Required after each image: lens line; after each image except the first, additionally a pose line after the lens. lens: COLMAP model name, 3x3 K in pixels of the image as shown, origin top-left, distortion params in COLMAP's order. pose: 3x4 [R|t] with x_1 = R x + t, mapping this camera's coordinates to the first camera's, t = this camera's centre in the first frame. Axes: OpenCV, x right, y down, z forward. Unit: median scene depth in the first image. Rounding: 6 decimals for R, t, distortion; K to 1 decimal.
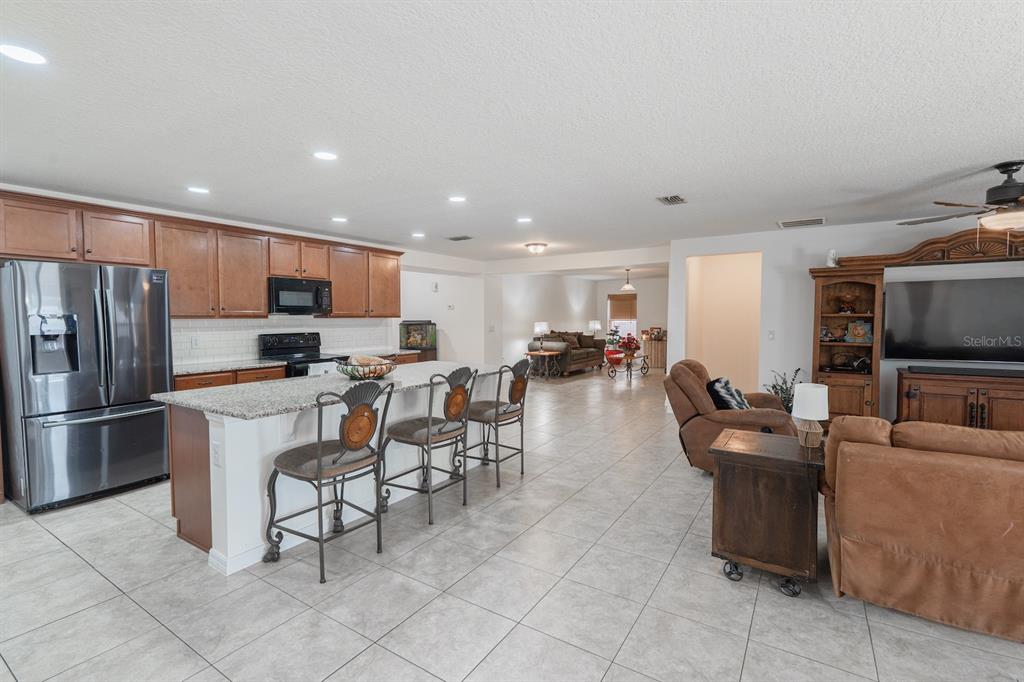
lens RADIAL K [[469.0, 0, 510.2], [0, 469.0, 338.3], [0, 0, 1]] dist [-0.002908, 0.000520]
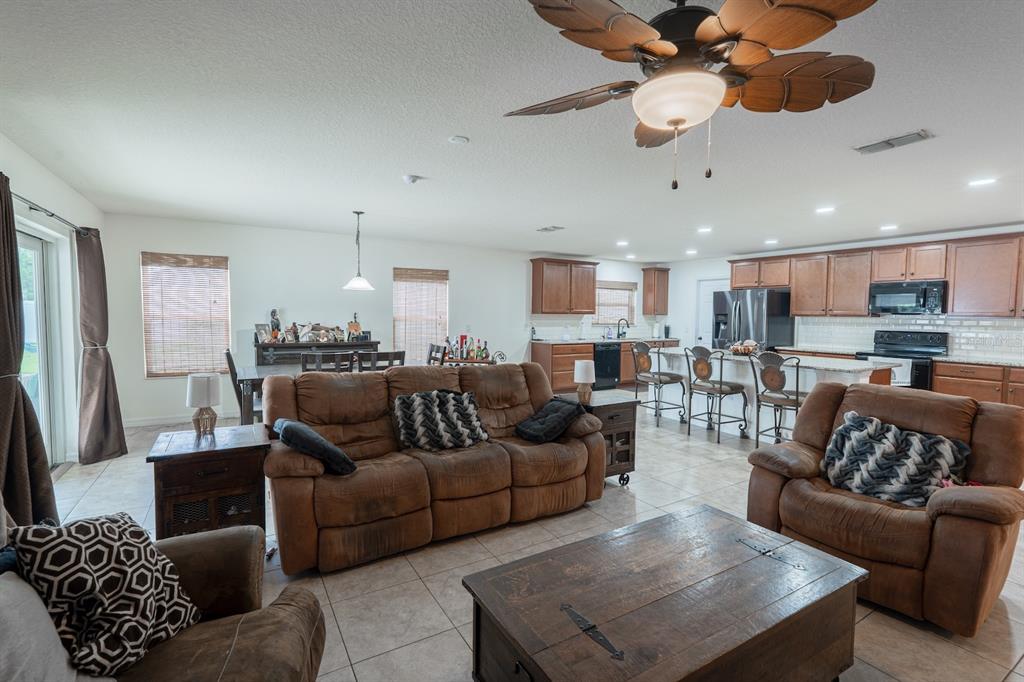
lens RADIAL K [[466.4, 0, 510.3], [0, 466.4, 337.8], [0, 0, 1]] dist [-0.004257, 0.000936]
pose [[-0.440464, 0.046853, -0.896547, 1.069492], [-0.049267, 0.995871, 0.076248, -0.037928], [0.896418, 0.077755, -0.436337, 0.738672]]
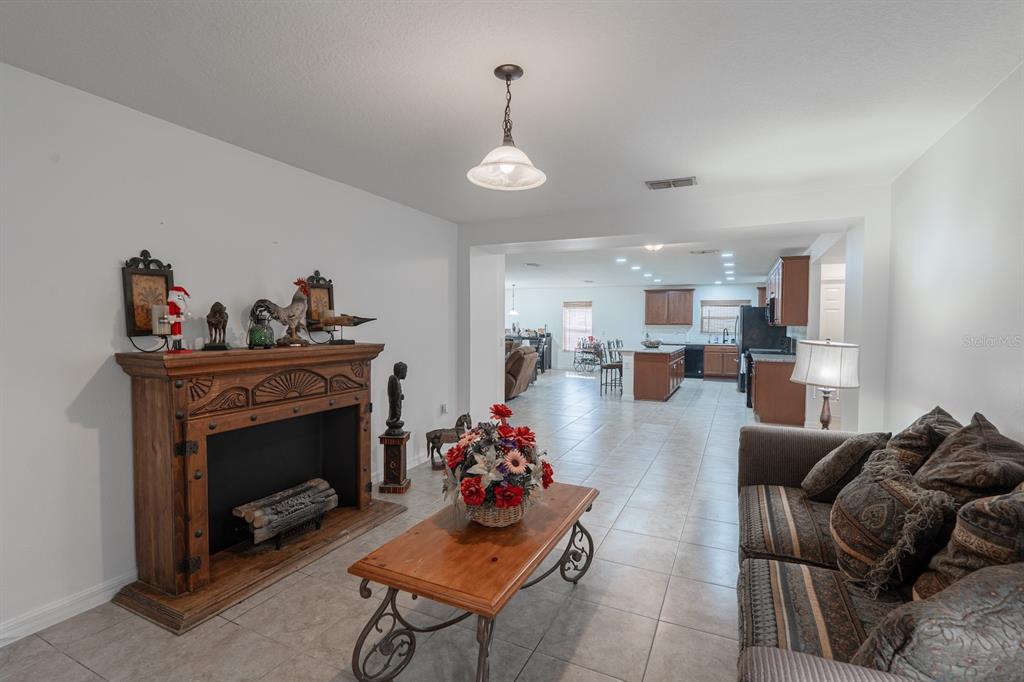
lens RADIAL K [[469.0, 0, 510.2], [0, 469.0, 338.3], [0, 0, 1]] dist [-0.002908, 0.000520]
pose [[-0.992623, 0.001076, -0.121235, 0.615052], [-0.008328, 0.996994, 0.077033, -0.123659], [0.120953, 0.077475, -0.989630, 2.664066]]
